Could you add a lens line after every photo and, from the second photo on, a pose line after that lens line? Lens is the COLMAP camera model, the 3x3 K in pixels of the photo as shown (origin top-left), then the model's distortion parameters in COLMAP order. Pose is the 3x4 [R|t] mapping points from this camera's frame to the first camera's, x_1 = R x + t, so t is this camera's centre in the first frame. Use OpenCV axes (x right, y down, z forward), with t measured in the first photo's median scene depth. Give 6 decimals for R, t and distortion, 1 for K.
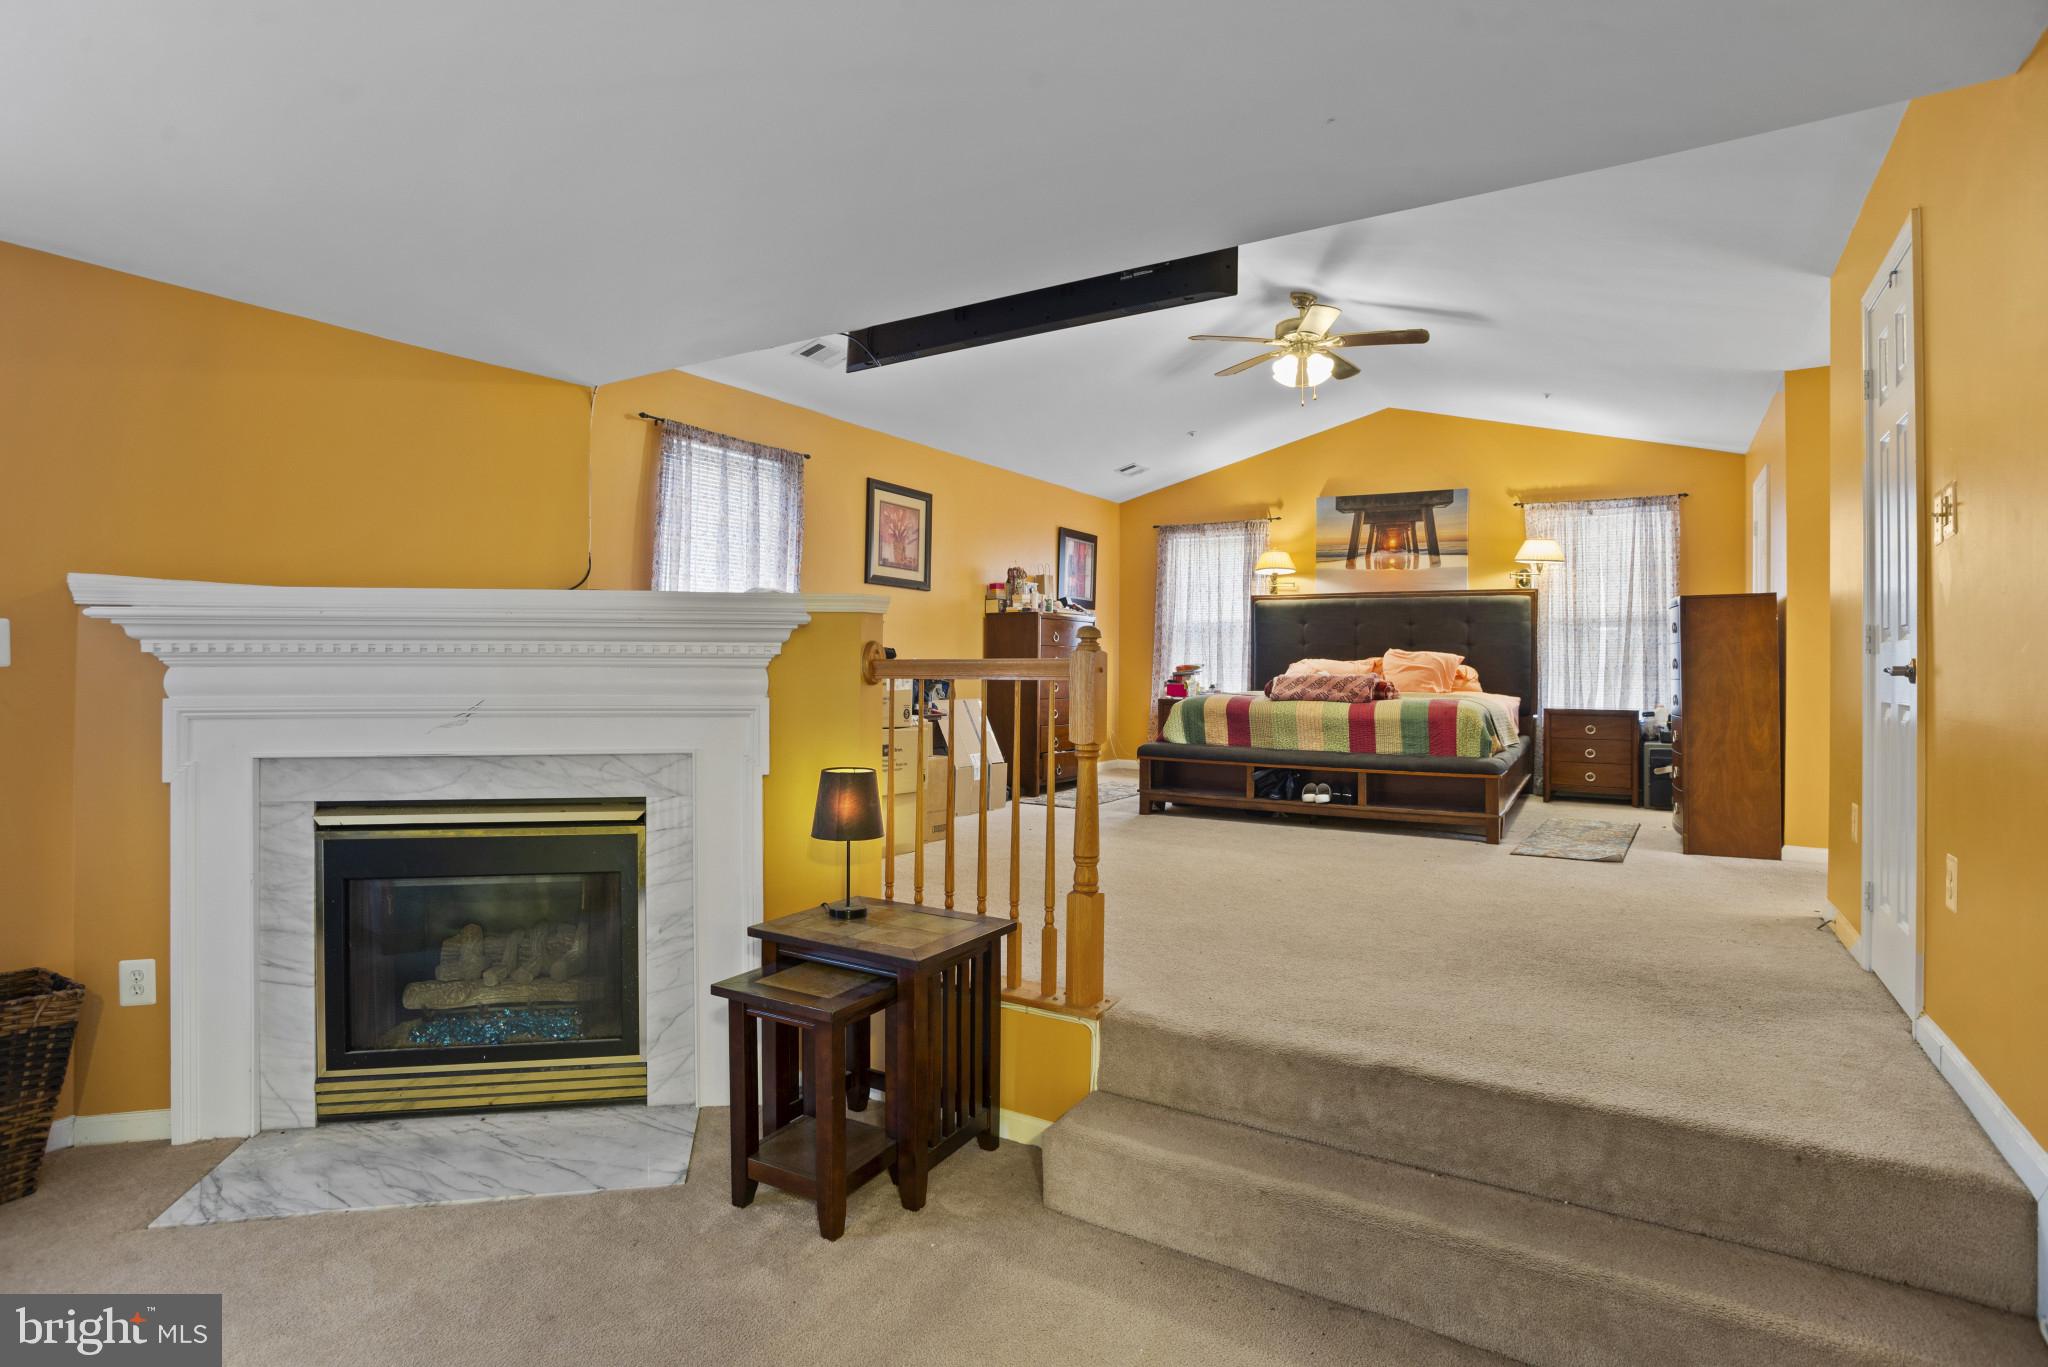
lens RADIAL K [[998.0, 0, 1028.9], [0, 998.0, 668.7], [0, 0, 1]] dist [-0.039934, 0.004172]
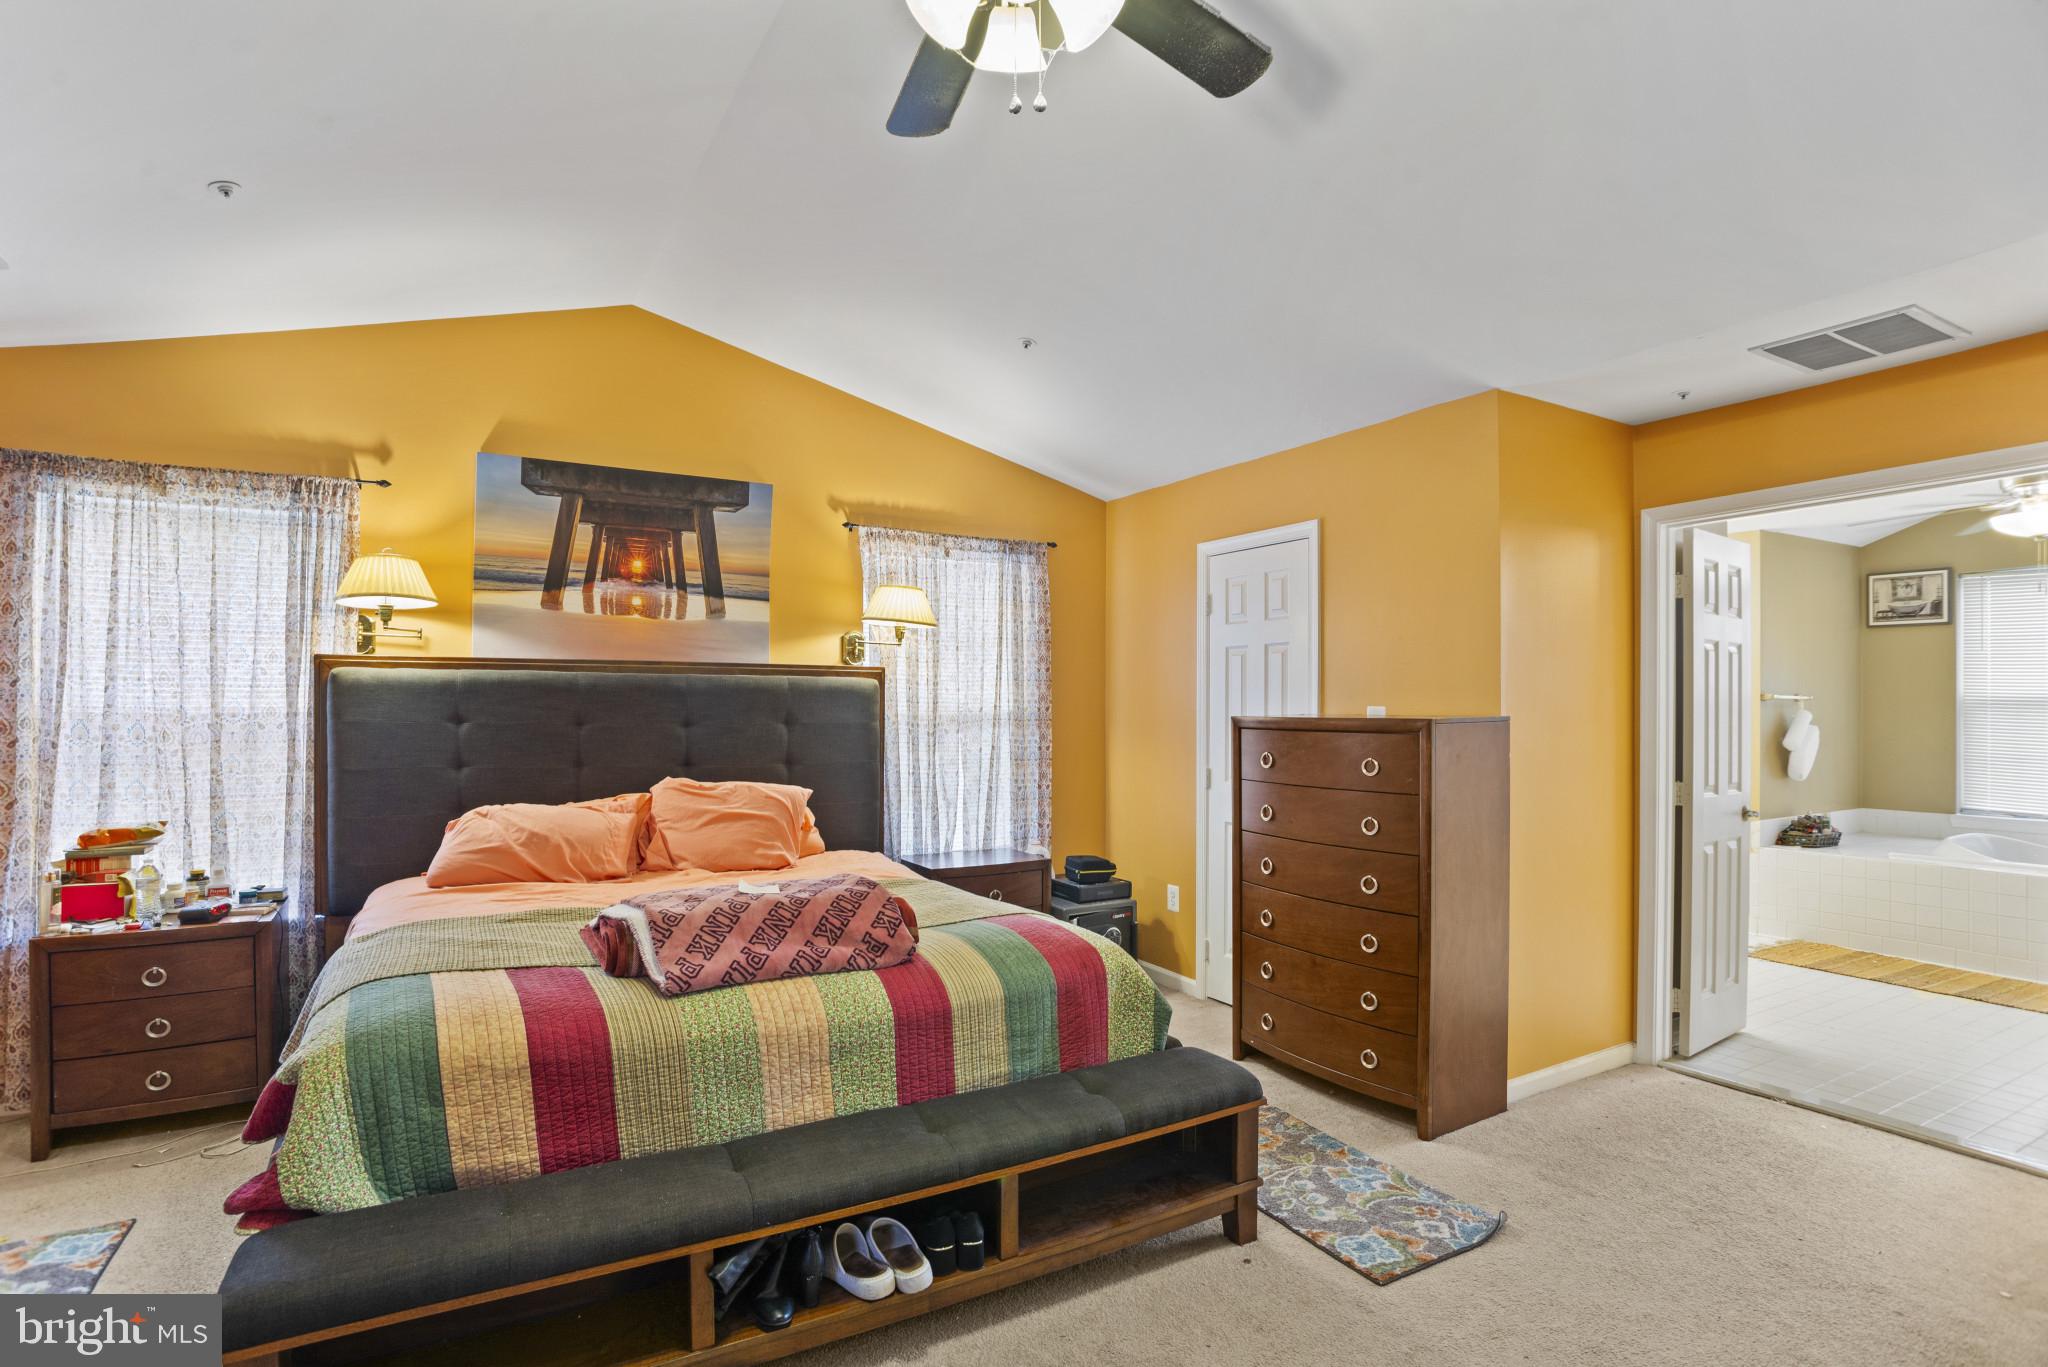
lens RADIAL K [[998.0, 0, 935.8], [0, 998.0, 698.5], [0, 0, 1]] dist [-0.039934, 0.004172]
pose [[0.506738, -0.006097, 0.862079, -0.002502], [0.009334, 0.999955, 0.001585, -0.057137], [-0.862050, 0.007243, 0.506772, 0.604745]]
